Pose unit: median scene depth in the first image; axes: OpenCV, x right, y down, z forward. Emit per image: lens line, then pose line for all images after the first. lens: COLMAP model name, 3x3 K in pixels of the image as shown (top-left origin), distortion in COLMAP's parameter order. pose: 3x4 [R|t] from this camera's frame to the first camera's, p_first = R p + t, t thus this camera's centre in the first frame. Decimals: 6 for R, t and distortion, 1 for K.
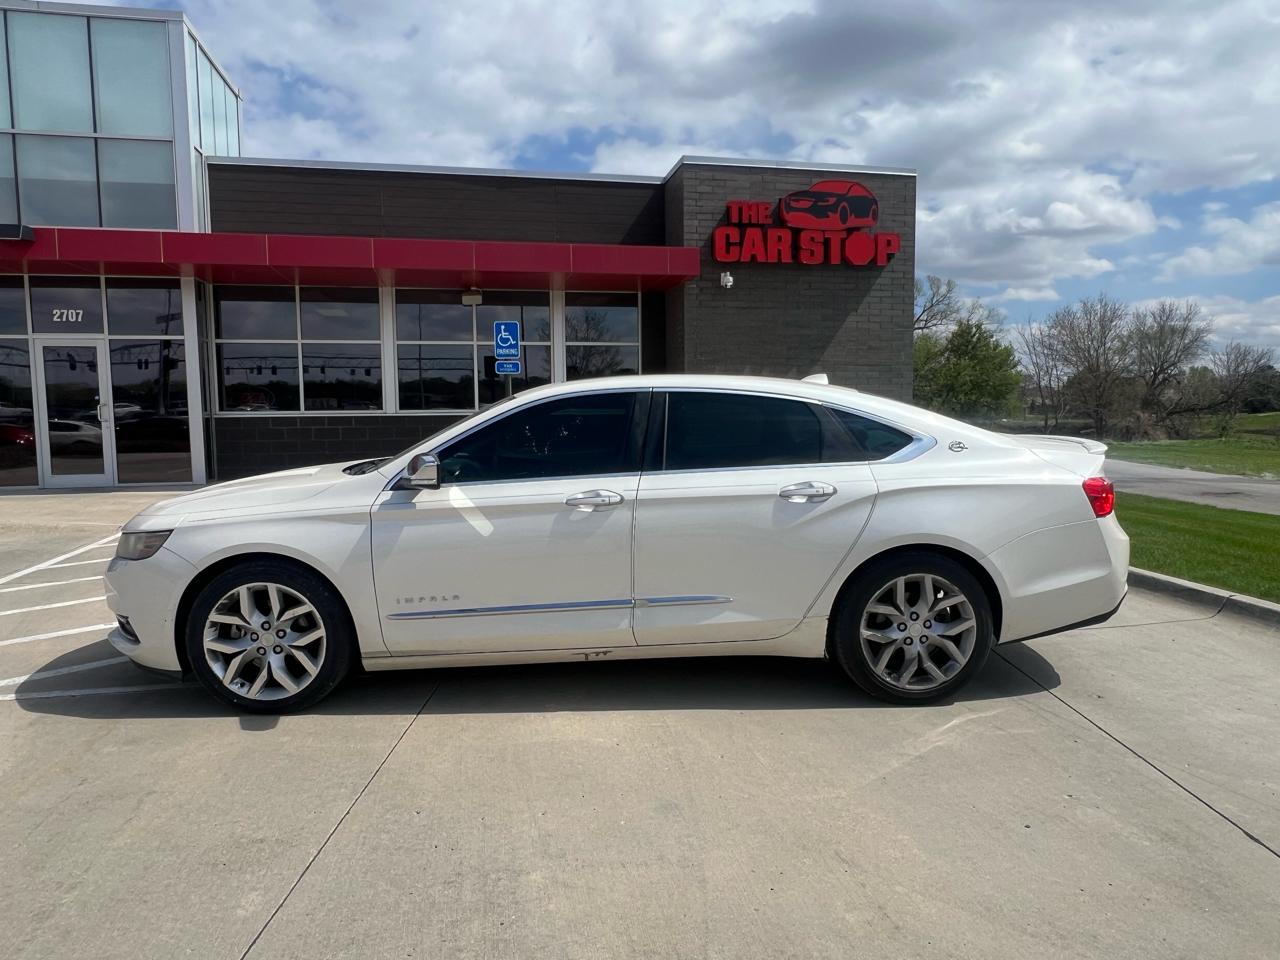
lens RADIAL K [[823.2, 0, 641.9], [0, 823.2, 479.6], [0, 0, 1]] dist [-0.005064, -0.000153]
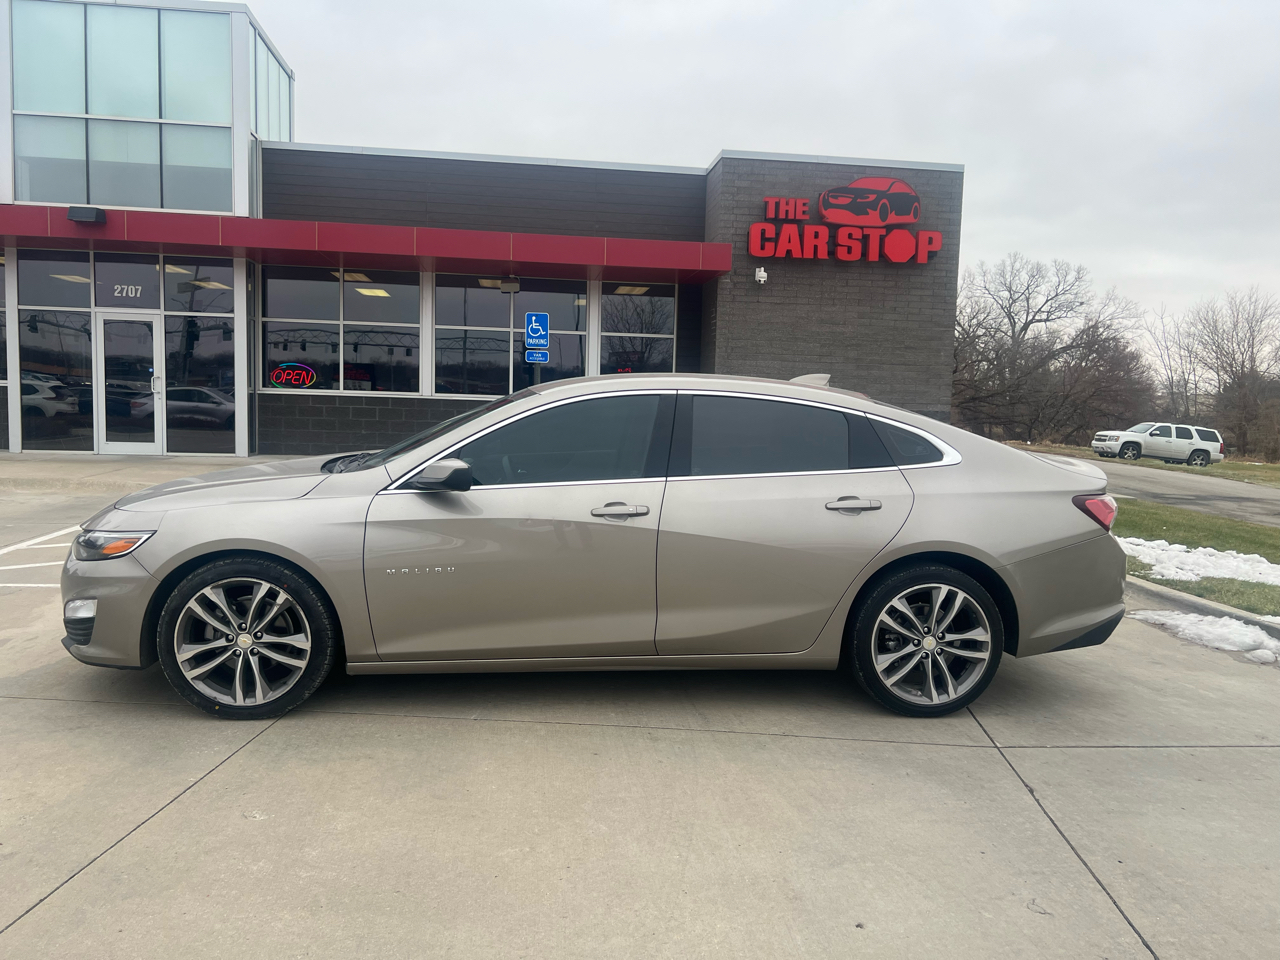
lens RADIAL K [[953.8, 0, 647.3], [0, 953.8, 481.1], [0, 0, 1]] dist [0.047730, -0.055003]
pose [[0.996641, 0.042909, -0.069759, 0.056525], [-0.043199, 0.999063, -0.002643, 0.016611], [0.069580, 0.005648, 0.997560, -0.168145]]
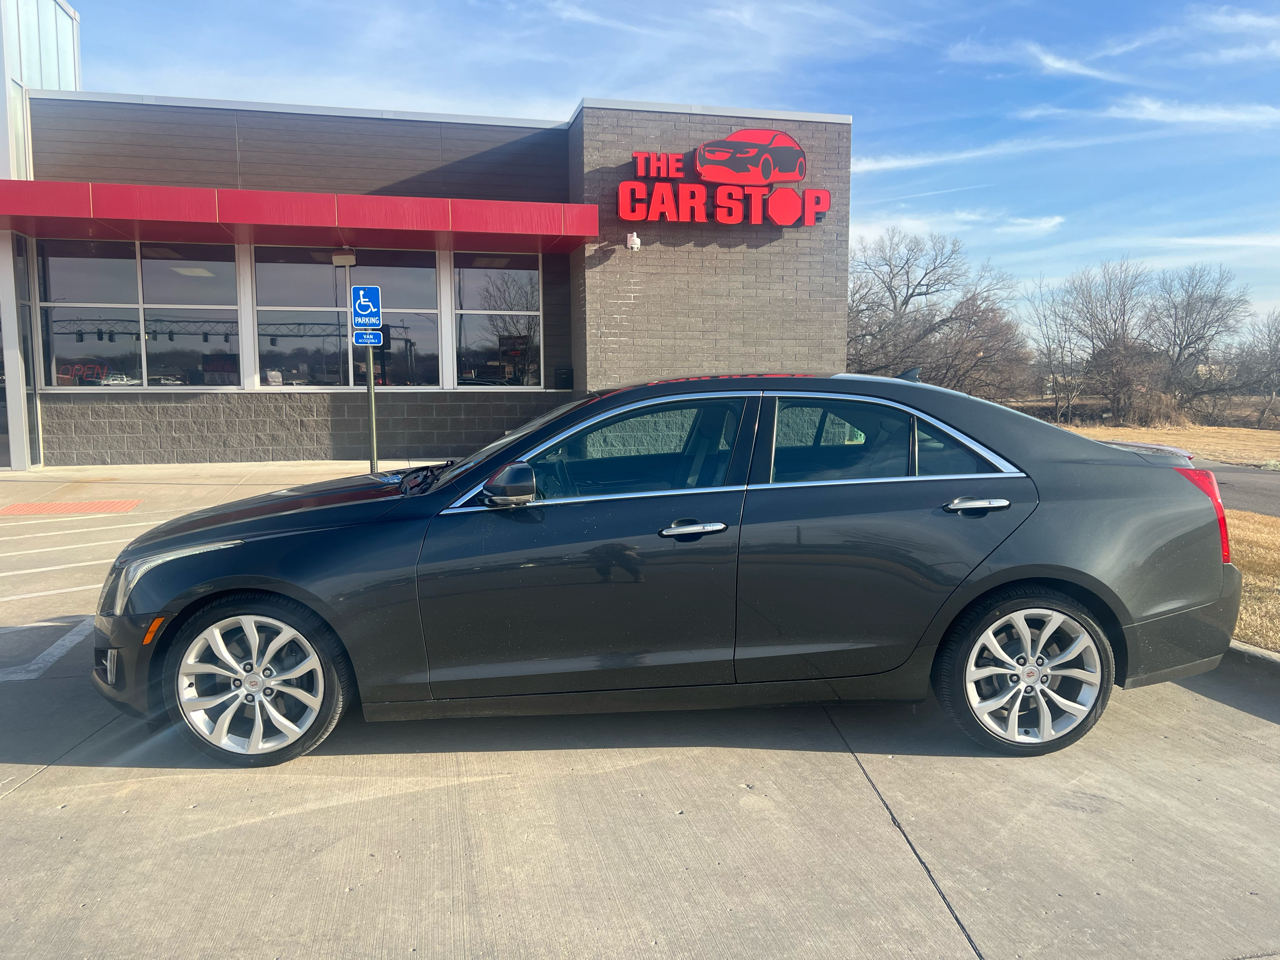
lens RADIAL K [[955.2, 0, 634.8], [0, 955.2, 476.7], [0, 0, 1]] dist [0.046282, -0.052376]
pose [[0.999630, 0.003311, 0.026992, 0.077608], [-0.003548, 0.999955, 0.008759, 0.001211], [-0.026962, -0.008851, 0.999597, -0.031772]]
